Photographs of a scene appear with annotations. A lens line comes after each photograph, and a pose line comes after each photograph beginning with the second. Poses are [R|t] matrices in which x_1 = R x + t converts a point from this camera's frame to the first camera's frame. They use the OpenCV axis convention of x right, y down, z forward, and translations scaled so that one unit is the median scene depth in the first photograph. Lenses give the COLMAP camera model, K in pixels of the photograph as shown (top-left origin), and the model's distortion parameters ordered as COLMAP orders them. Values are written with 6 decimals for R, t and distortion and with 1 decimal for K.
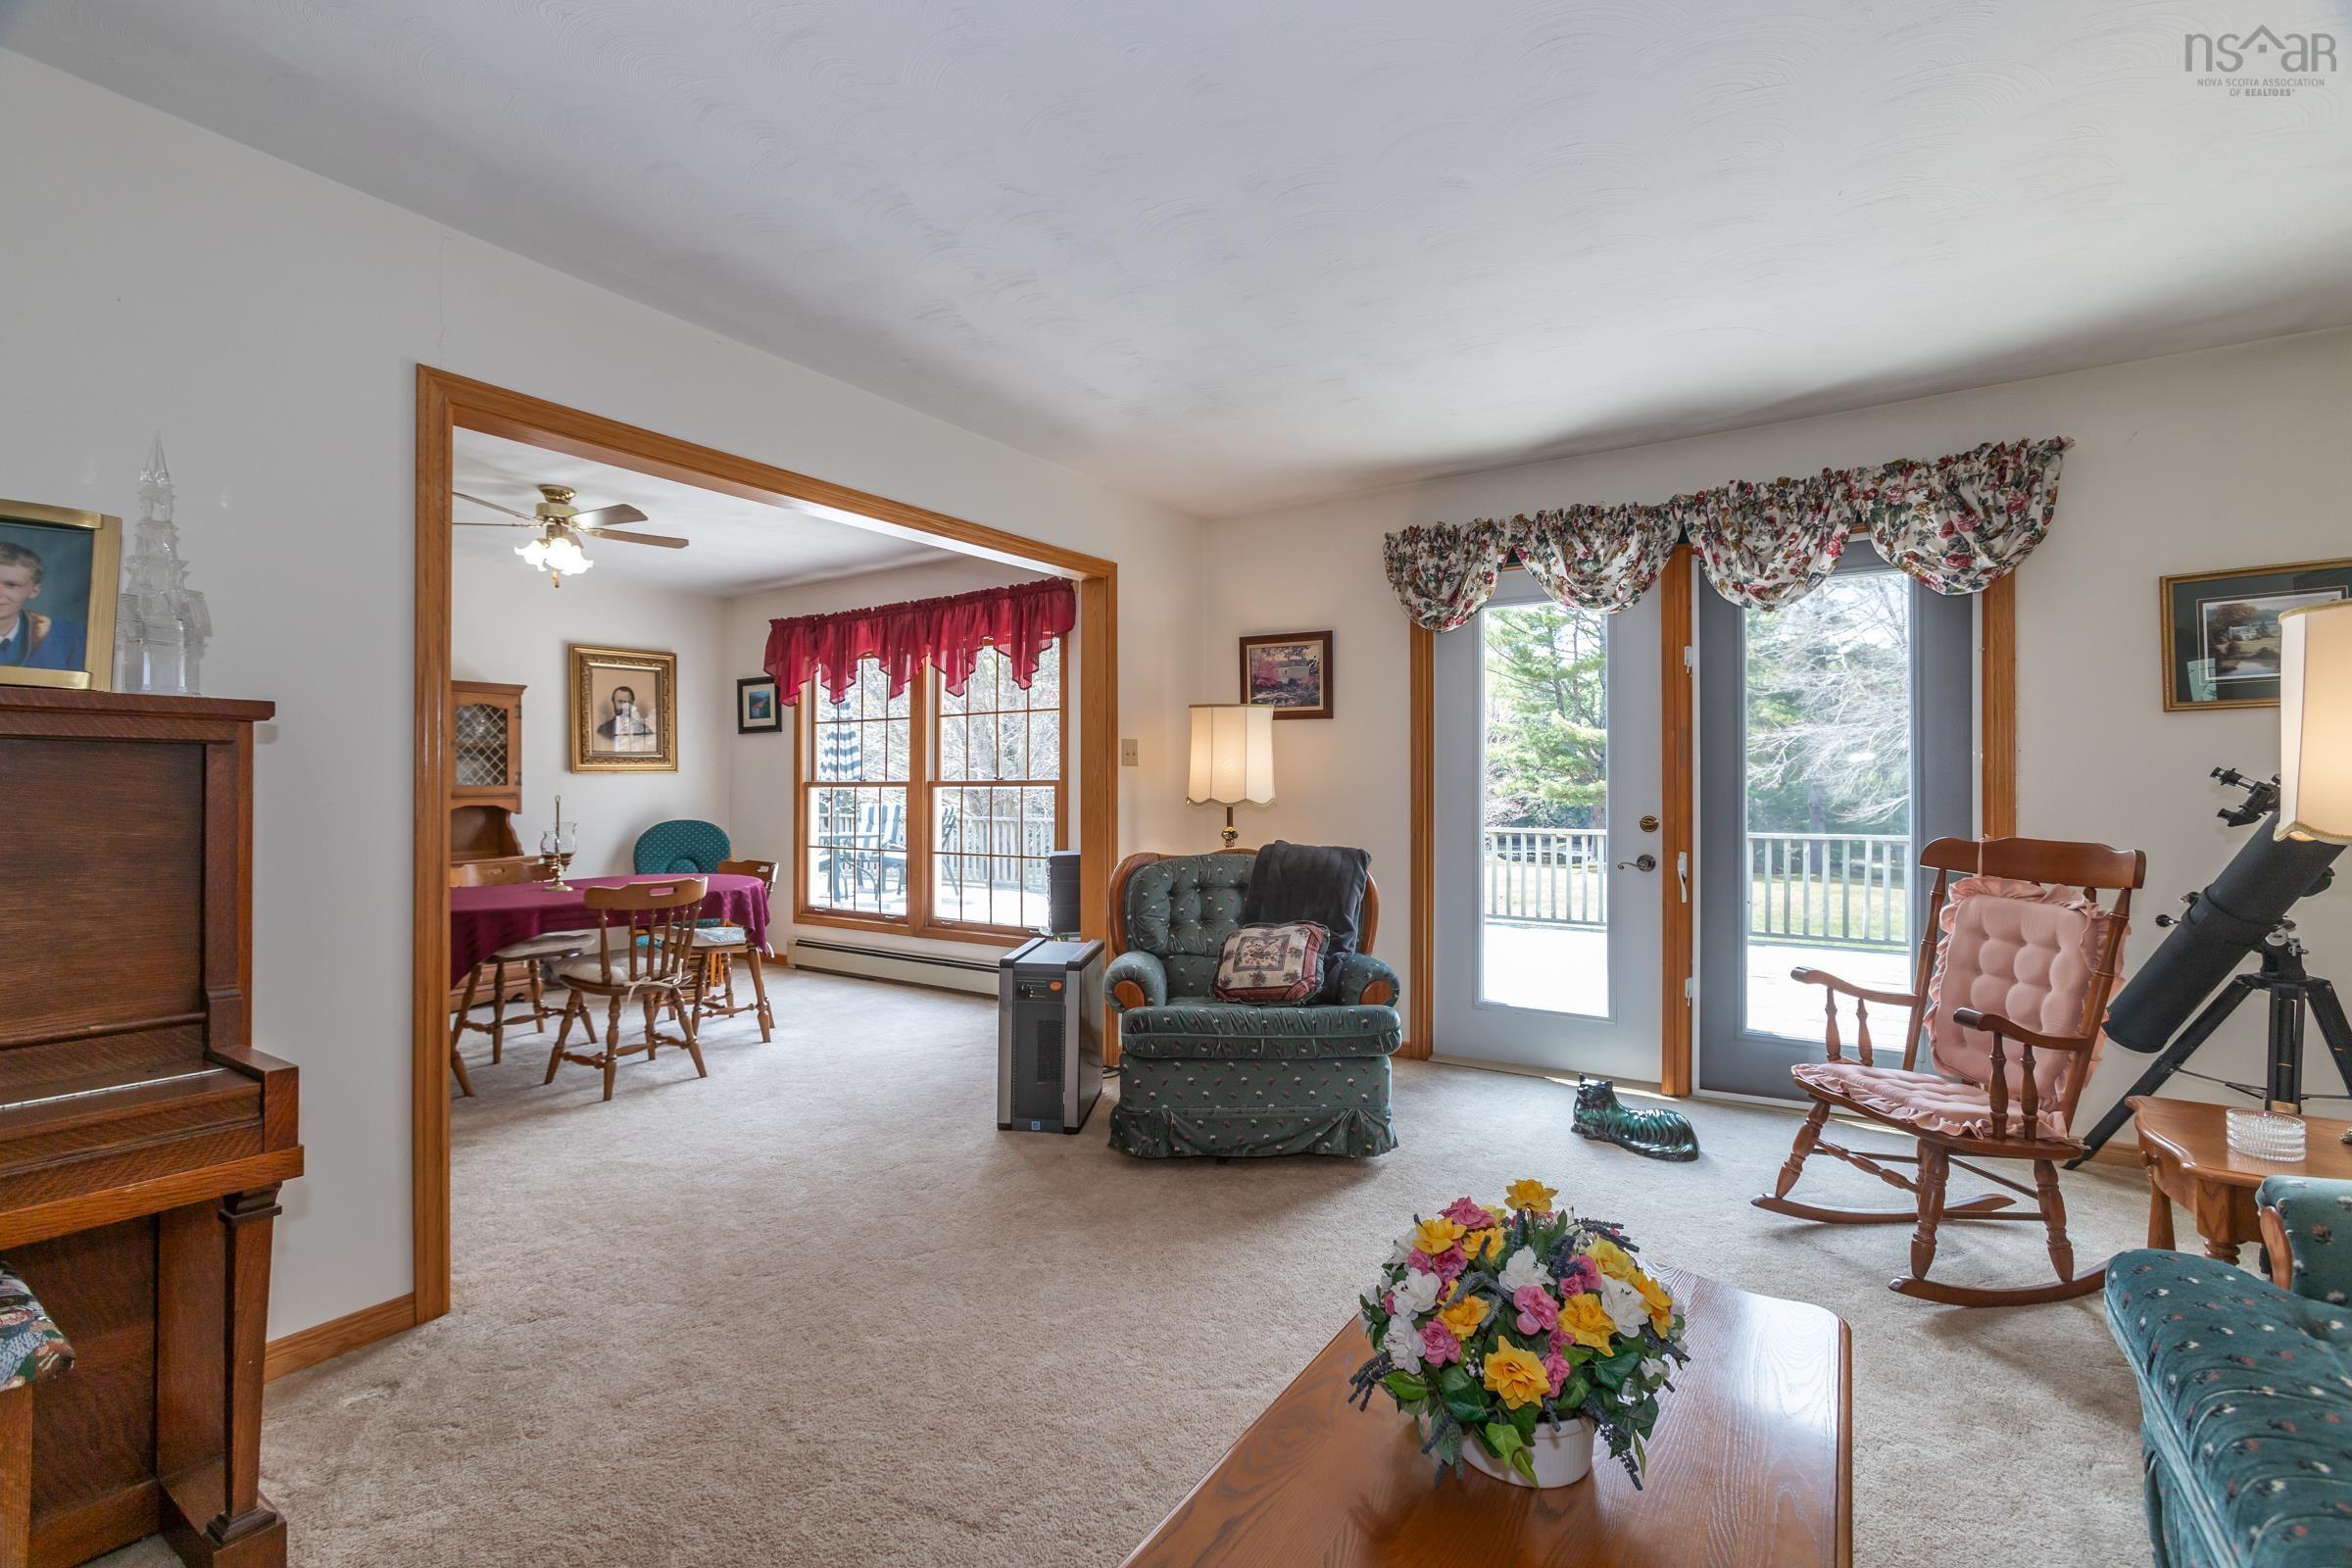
lens RADIAL K [[956.8, 0, 1272.2], [0, 956.8, 781.4], [0, 0, 1]] dist [0.029500, 0.000109]
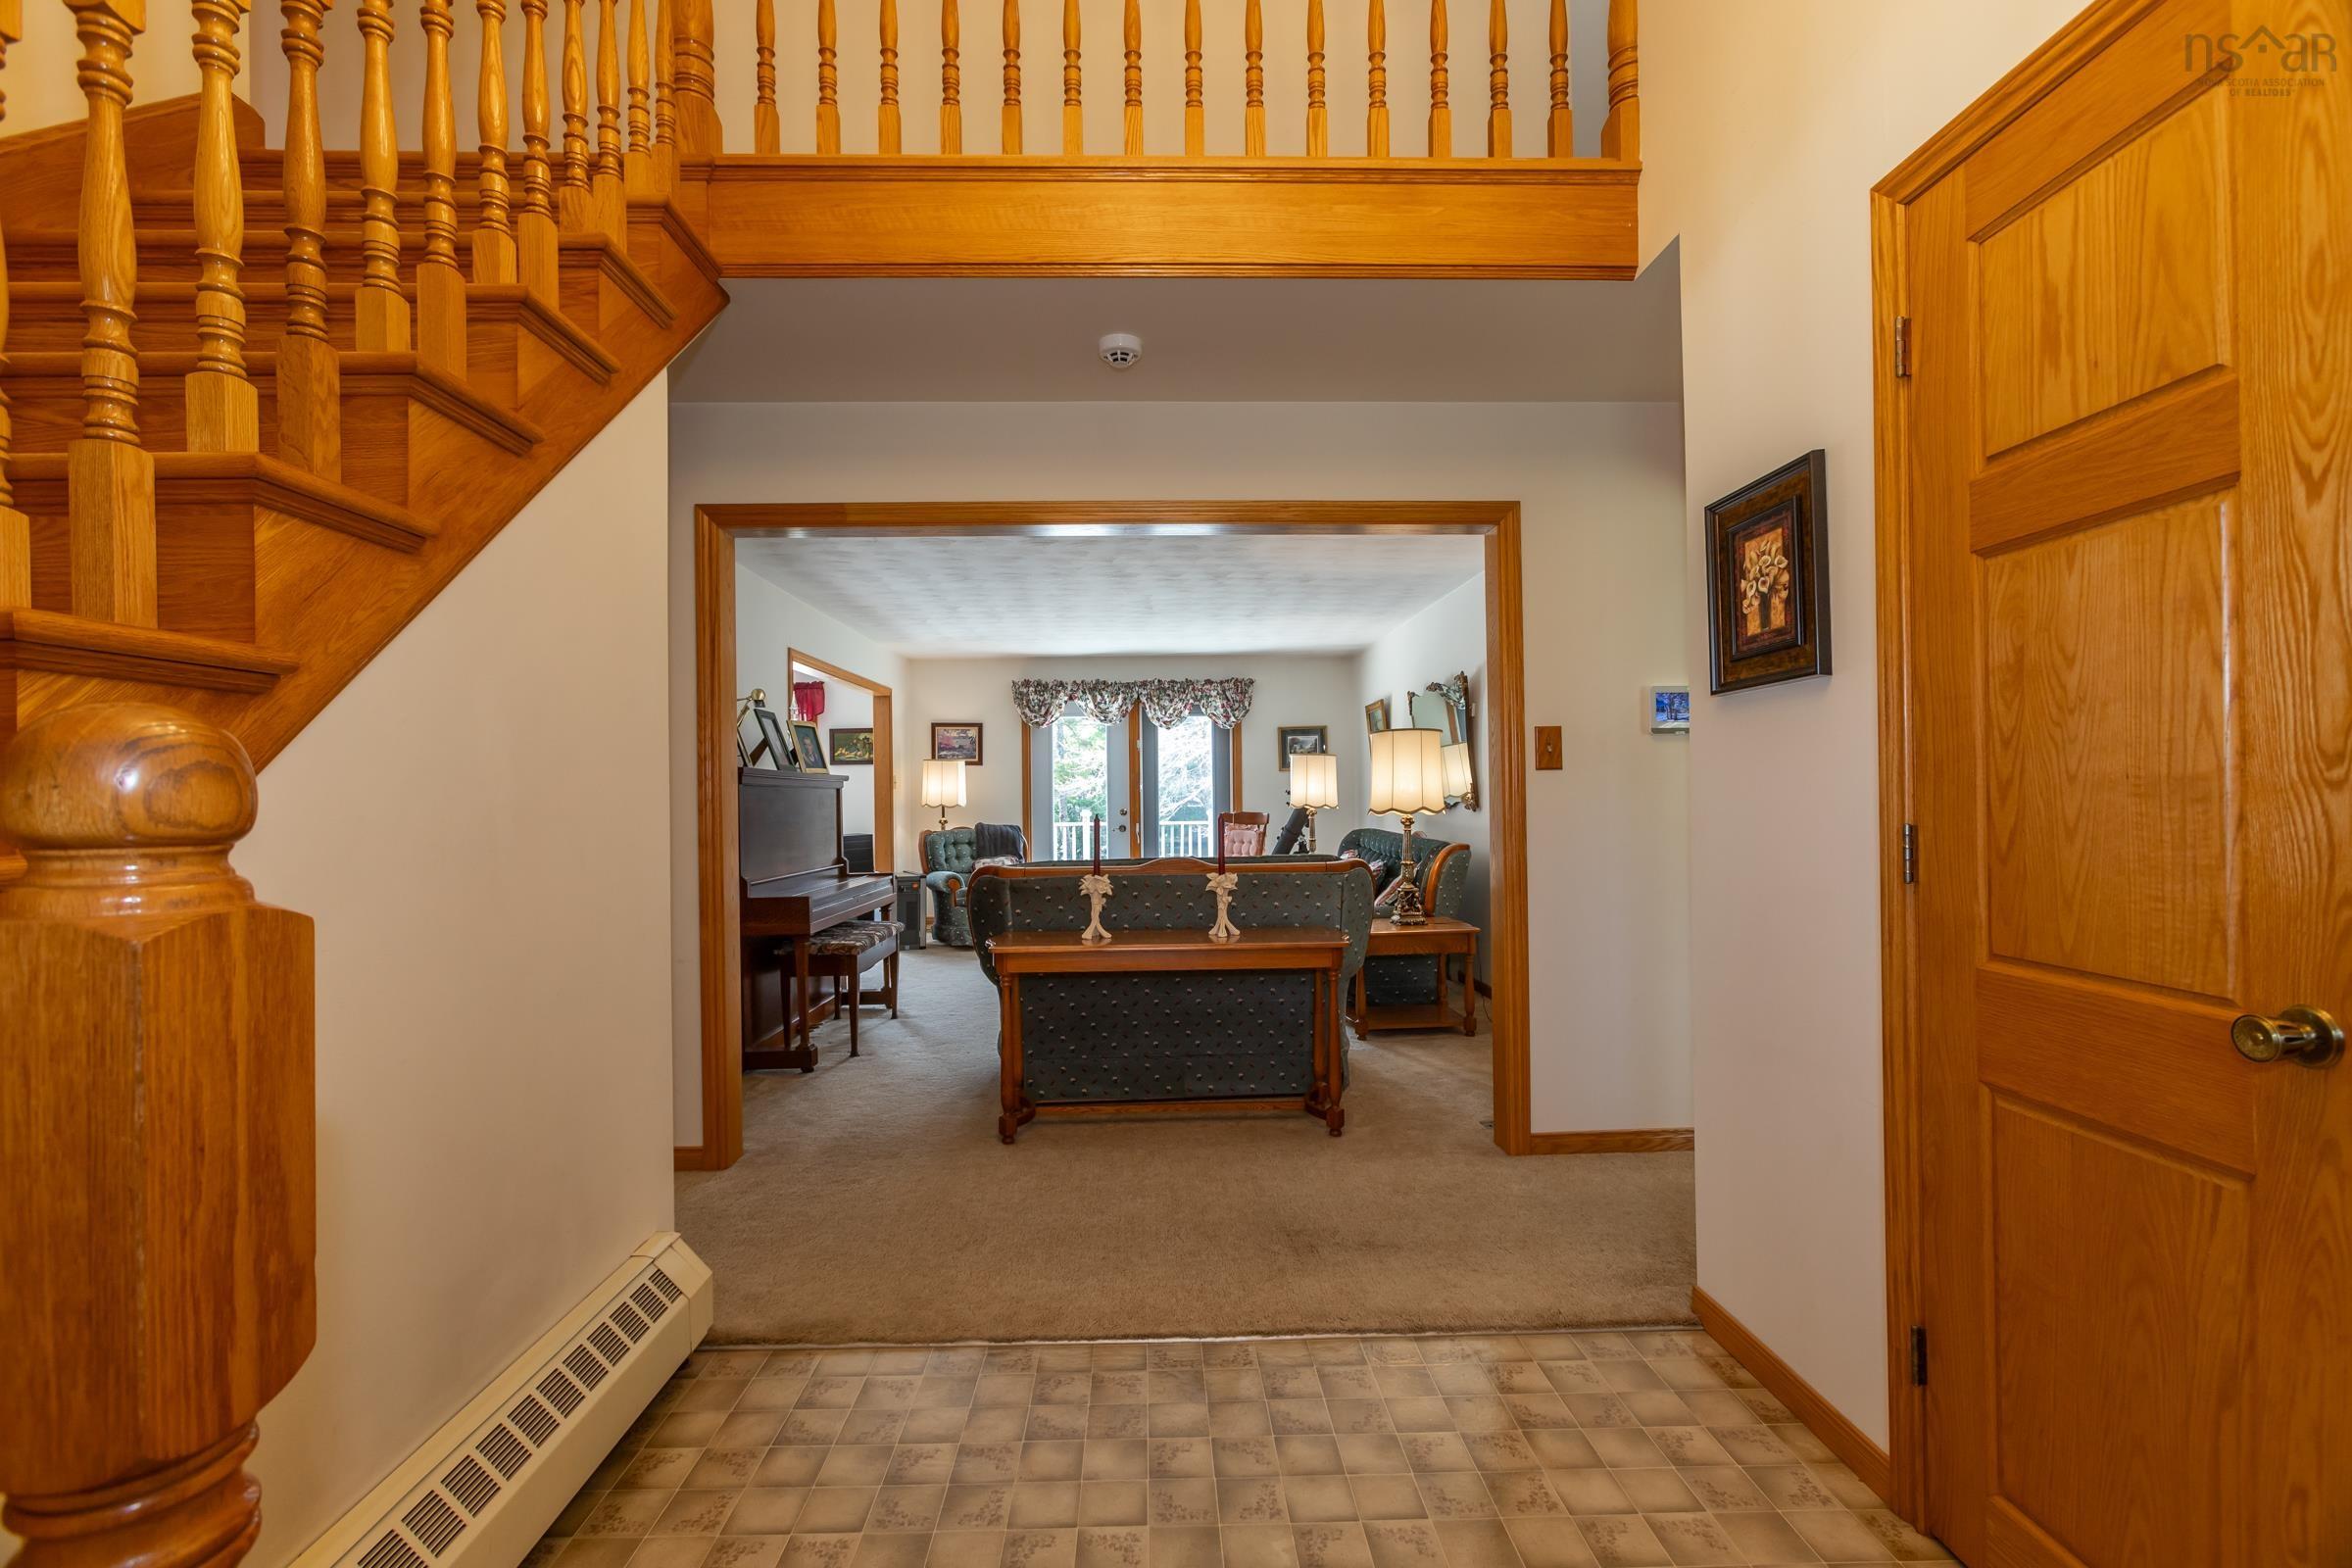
lens RADIAL K [[1049.0, 0, 1176.0], [0, 1049.0, 784.0], [0, 0, 1]] dist [-0.001414, -0.000053]
pose [[0.837811, -0.001330, 0.545959, -0.910669], [0.006694, 0.999947, -0.007837, -0.005490], [-0.545920, 0.010221, 0.837775, -1.241572]]
